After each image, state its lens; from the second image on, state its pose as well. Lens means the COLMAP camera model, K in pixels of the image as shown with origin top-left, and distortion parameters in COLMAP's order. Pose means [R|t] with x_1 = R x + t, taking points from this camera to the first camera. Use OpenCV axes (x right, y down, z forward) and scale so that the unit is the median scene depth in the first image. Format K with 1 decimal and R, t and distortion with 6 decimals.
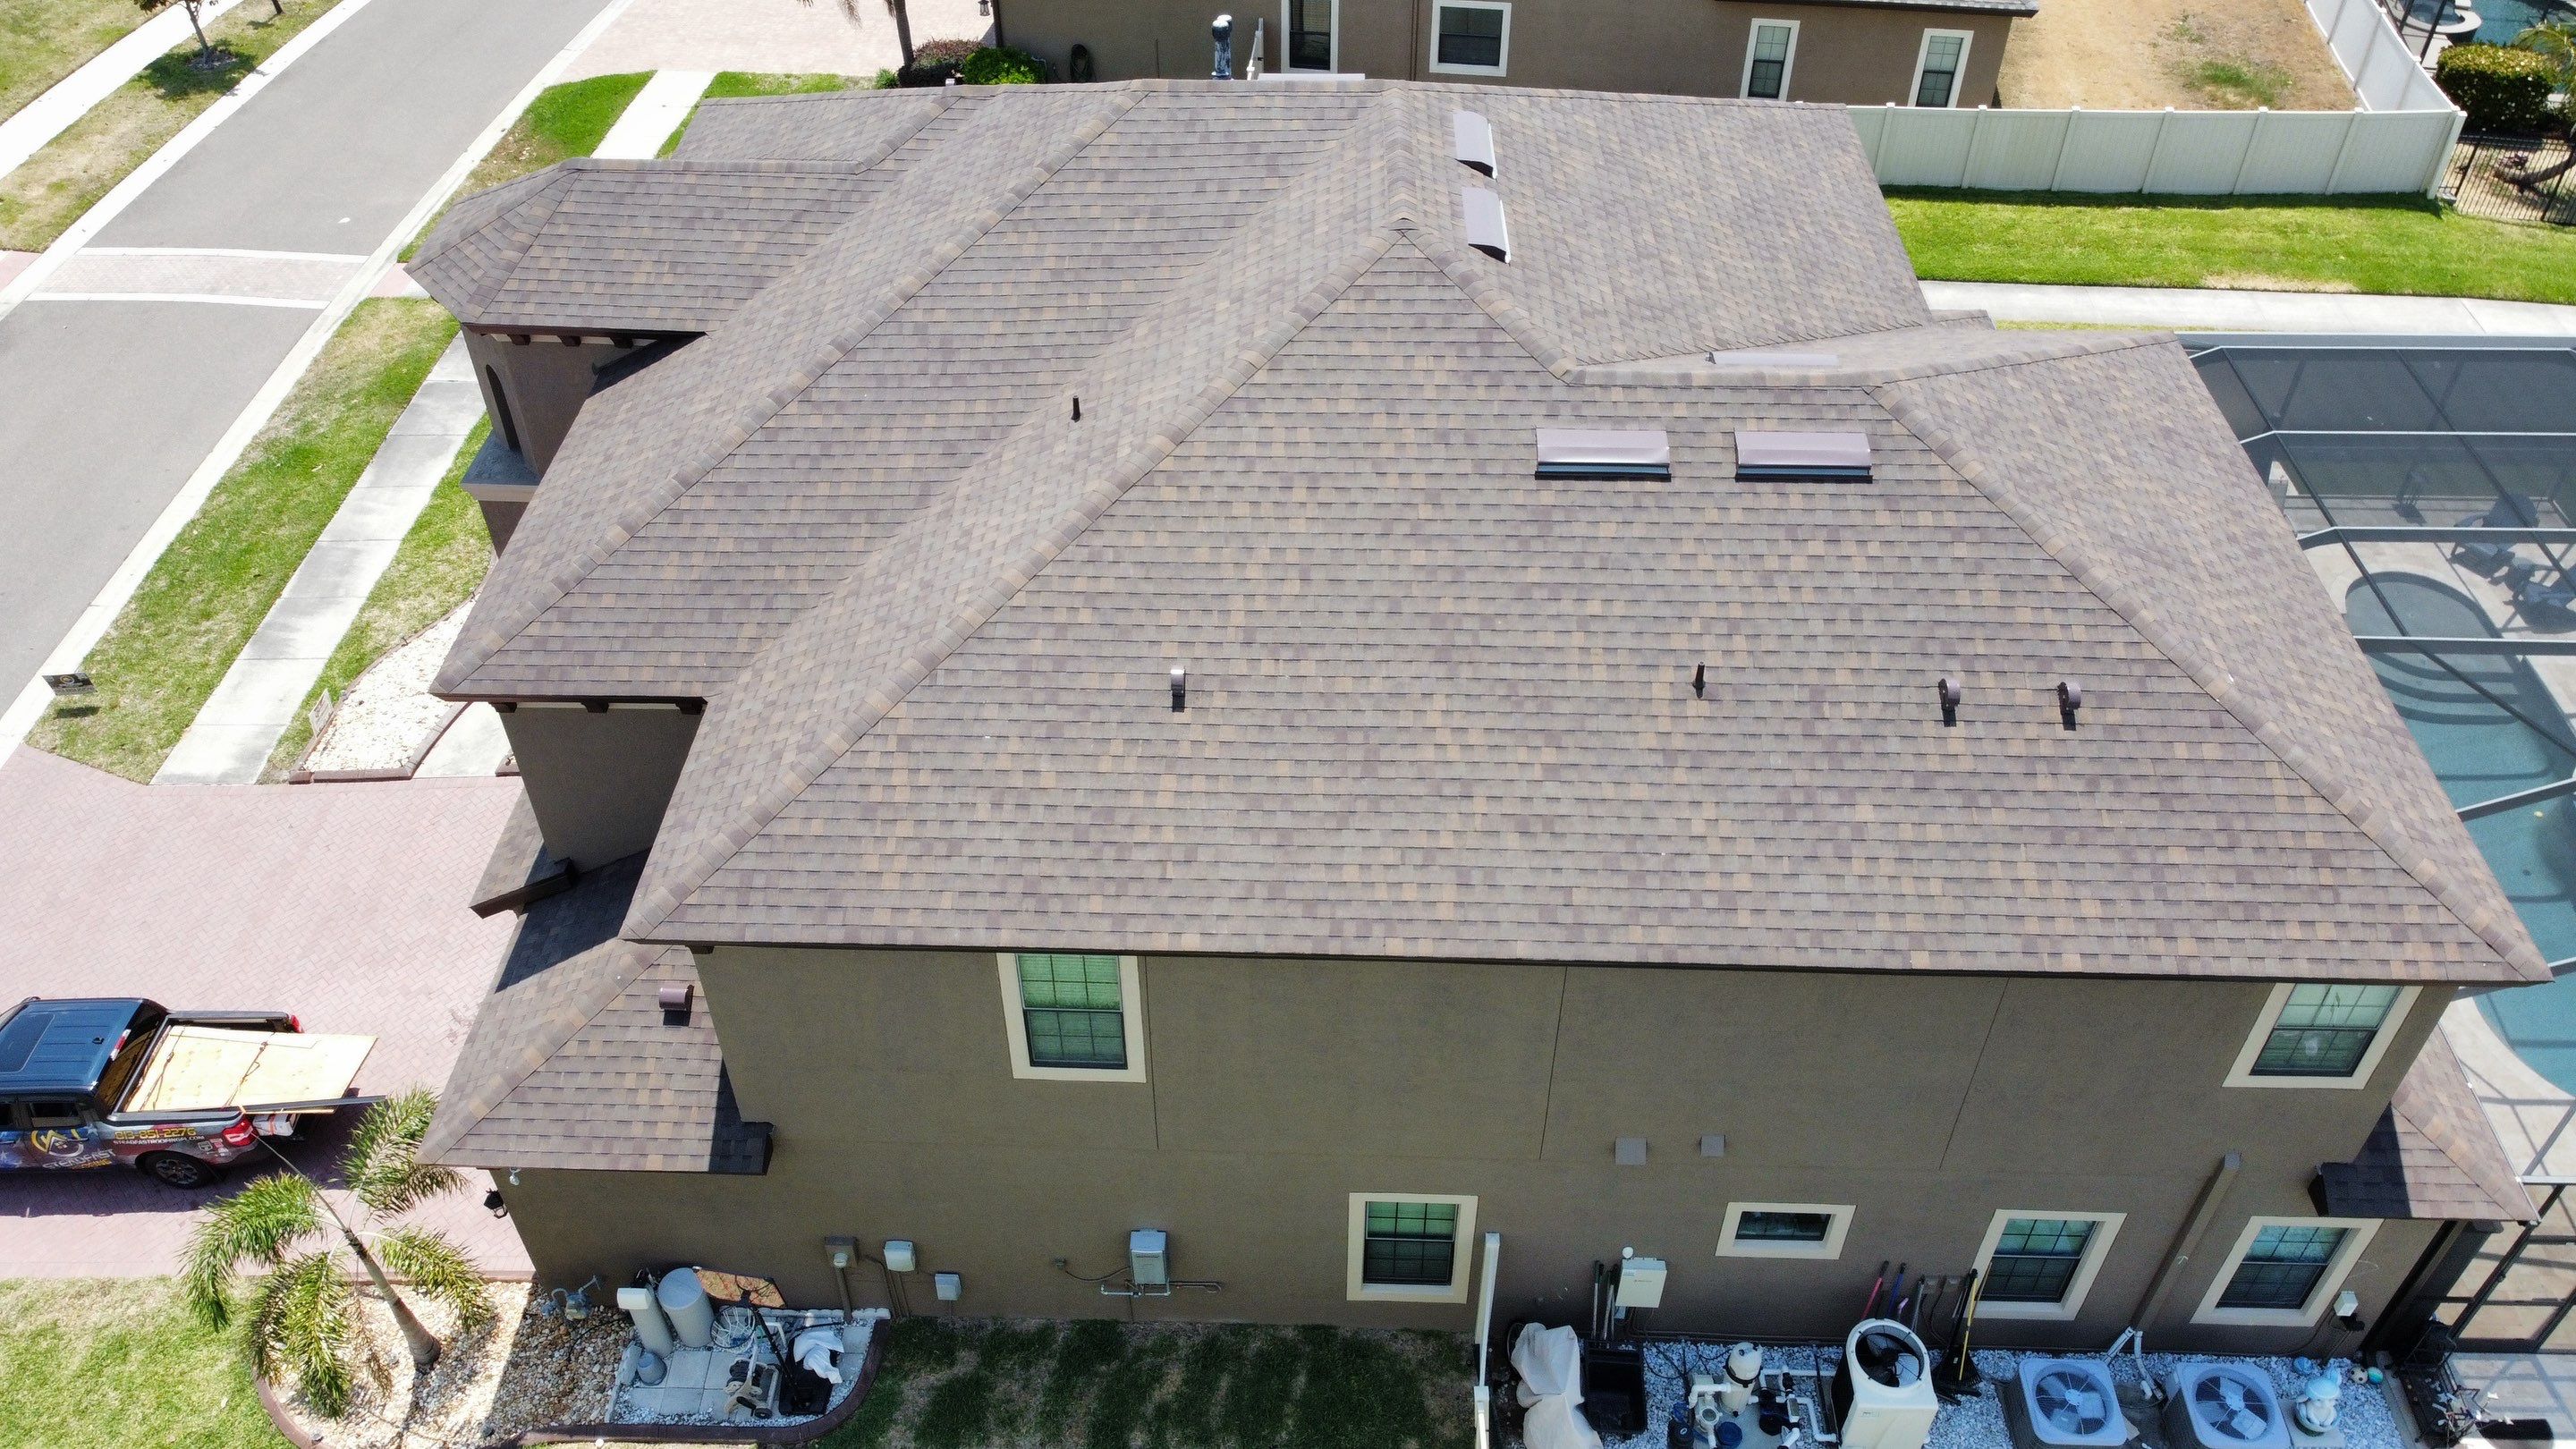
lens RADIAL K [[1942.0, 0, 1251.7], [0, 1942.0, 698.9], [0, 0, 1]] dist [0.004695, -0.000979]
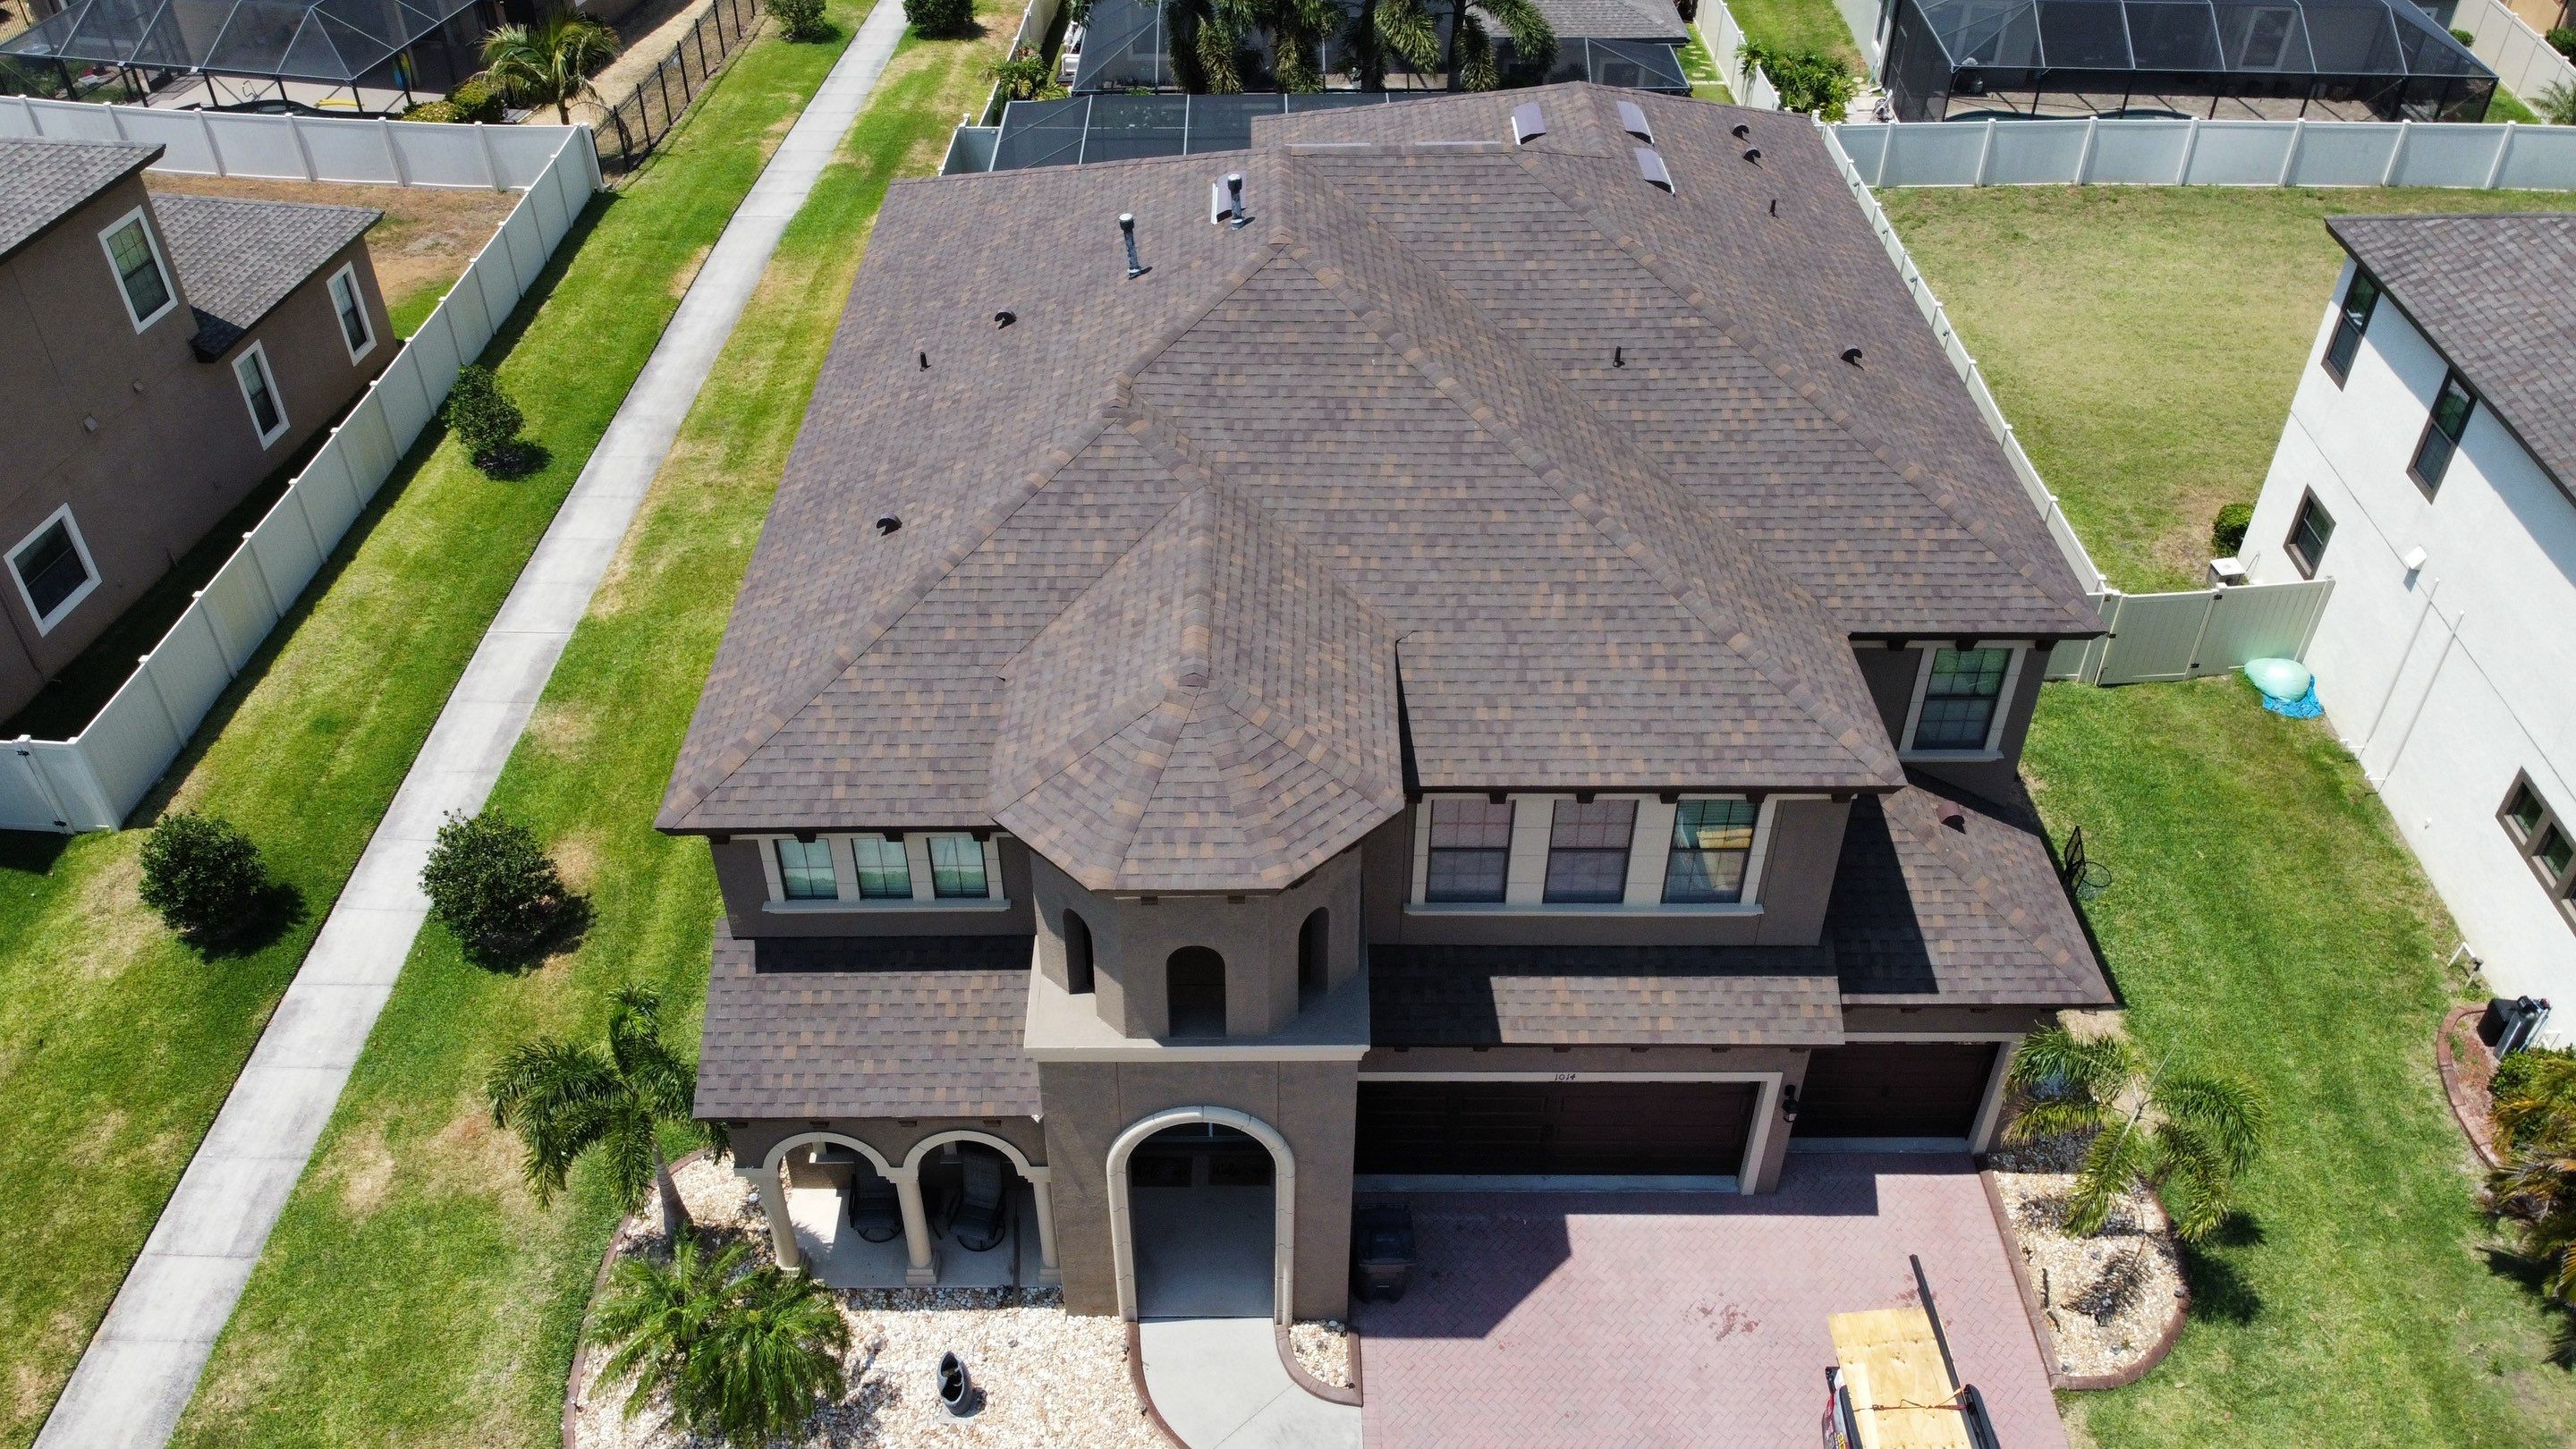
lens RADIAL K [[1946.9, 0, 1255.1], [0, 1946.9, 694.1], [0, 0, 1]] dist [0.006051, -0.017510]
pose [[-0.038560, -0.601221, 0.798152, -1.131302], [0.666548, 0.579605, 0.468799, -0.714505], [-0.744464, 0.550083, 0.378393, 0.747458]]
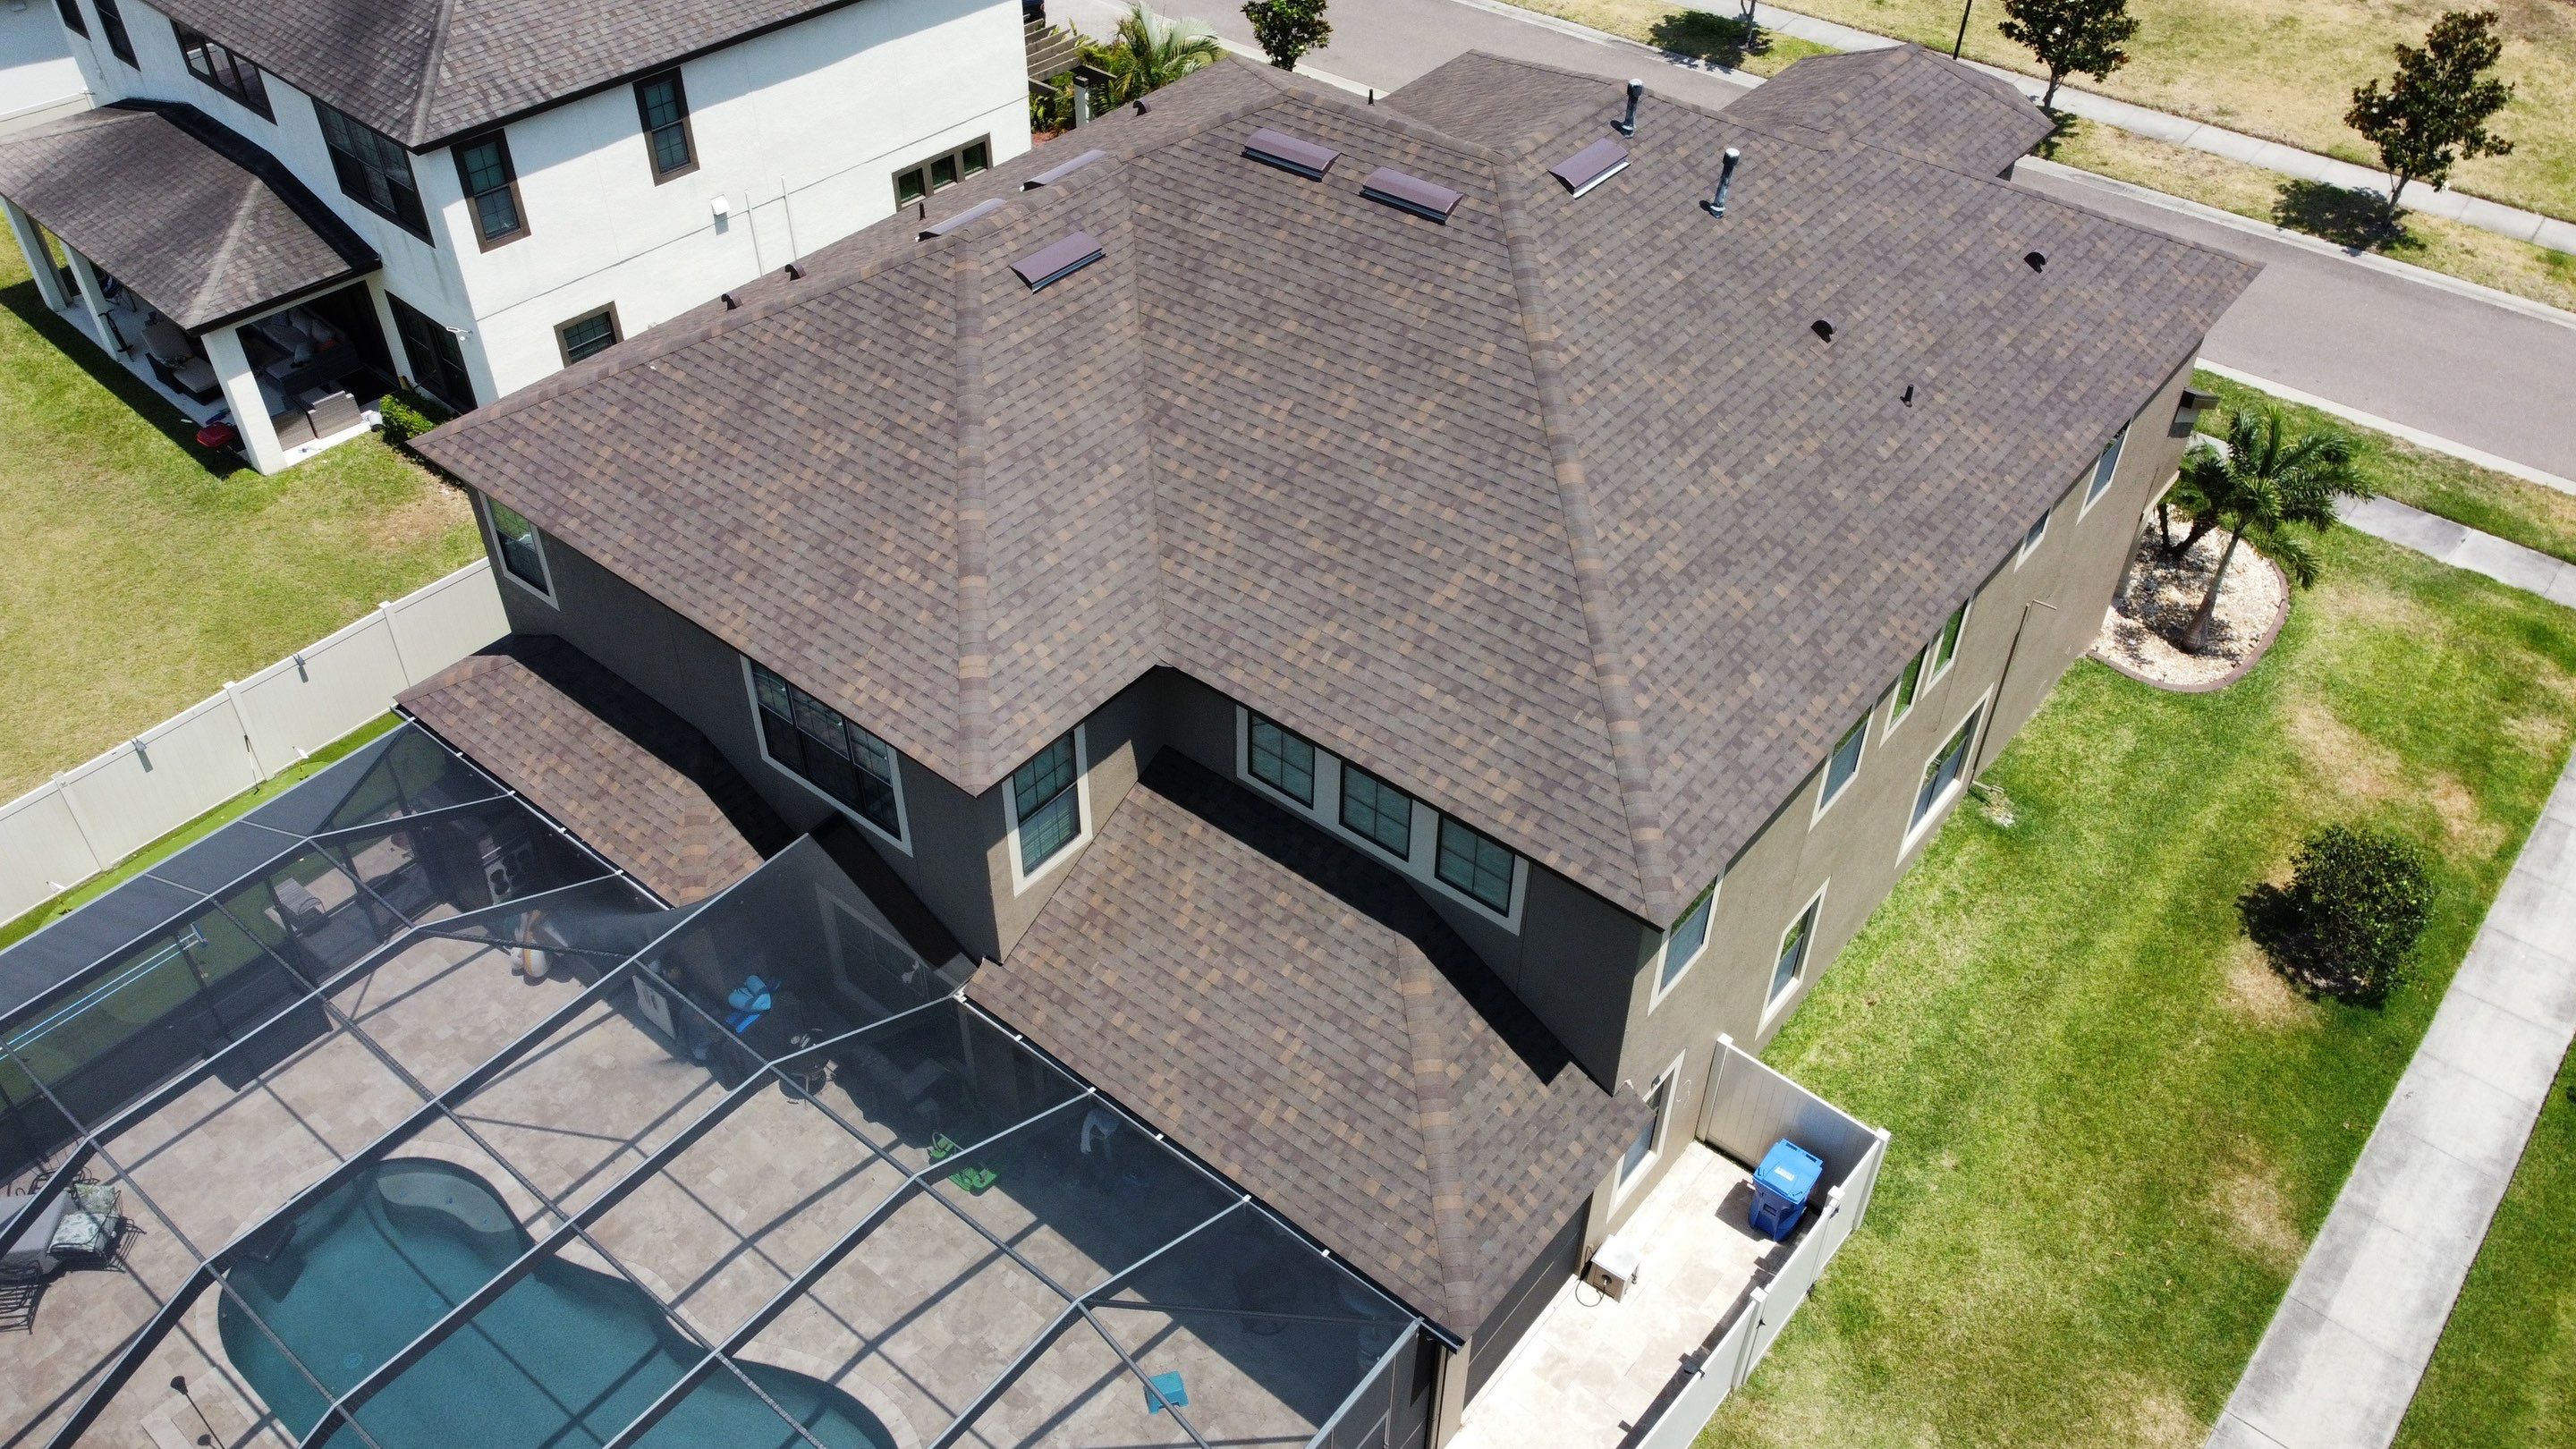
lens RADIAL K [[1946.9, 0, 1255.1], [0, 1946.9, 694.1], [0, 0, 1]] dist [0.006051, -0.017510]
pose [[-0.605964, 0.522071, -0.600209, 0.974412], [-0.520275, 0.310667, 0.795487, -1.026302], [0.601765, 0.794310, 0.083368, 1.080771]]
